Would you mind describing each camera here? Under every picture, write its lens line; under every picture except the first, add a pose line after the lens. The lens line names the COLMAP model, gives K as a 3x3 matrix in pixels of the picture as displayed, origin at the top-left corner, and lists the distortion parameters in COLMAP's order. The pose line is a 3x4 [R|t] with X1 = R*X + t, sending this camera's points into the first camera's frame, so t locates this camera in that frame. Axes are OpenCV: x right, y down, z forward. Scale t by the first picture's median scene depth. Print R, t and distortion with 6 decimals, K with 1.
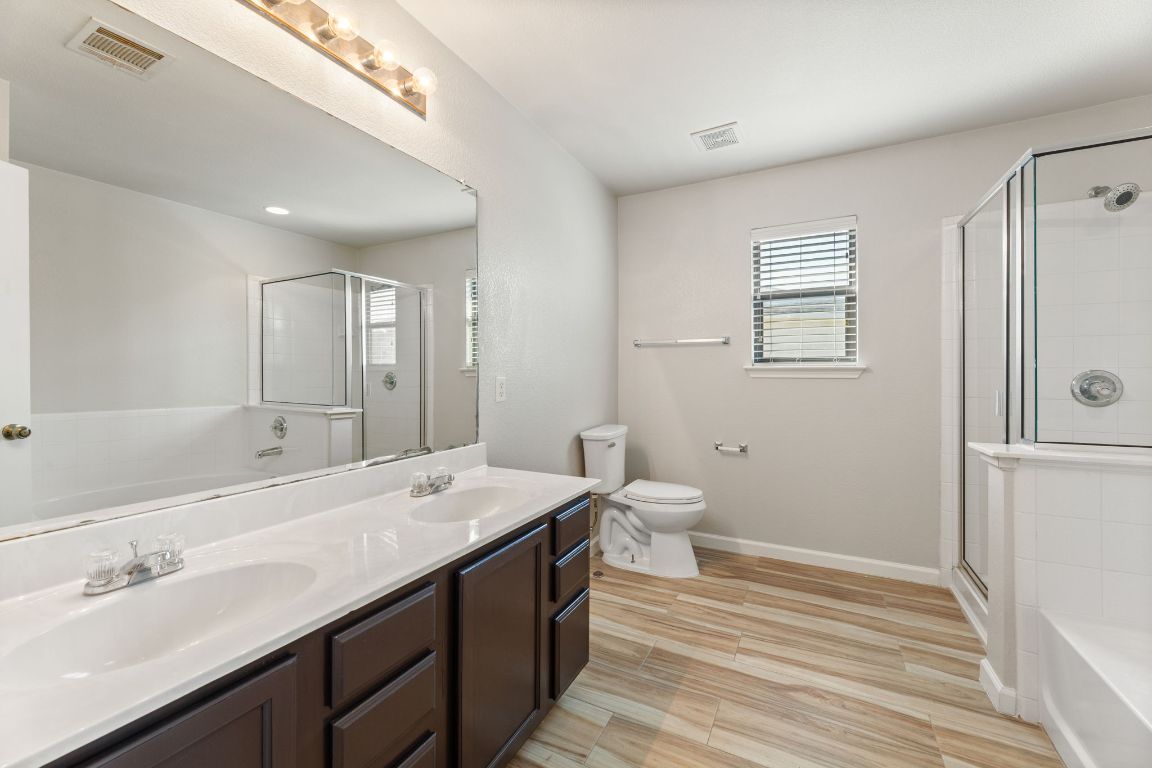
lens RADIAL K [[477.7, 0, 573.8], [0, 477.7, 376.2], [0, 0, 1]] dist [0.000742, -0.000882]
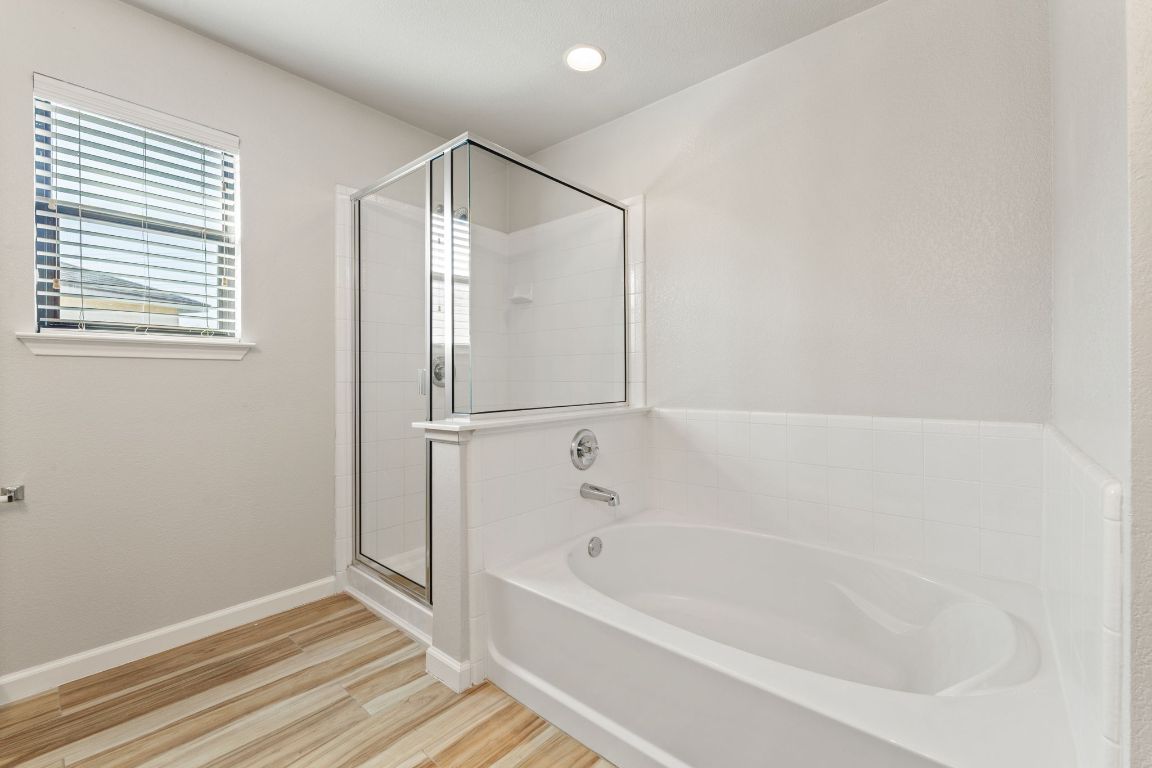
lens RADIAL K [[477.7, 0, 577.2], [0, 477.7, 377.9], [0, 0, 1]] dist [0.000742, -0.000882]
pose [[0.224669, 0.000099, 0.974435, -0.005383], [0.010291, 0.999944, -0.002474, 0.044574], [-0.974381, 0.010584, 0.224655, 0.374478]]
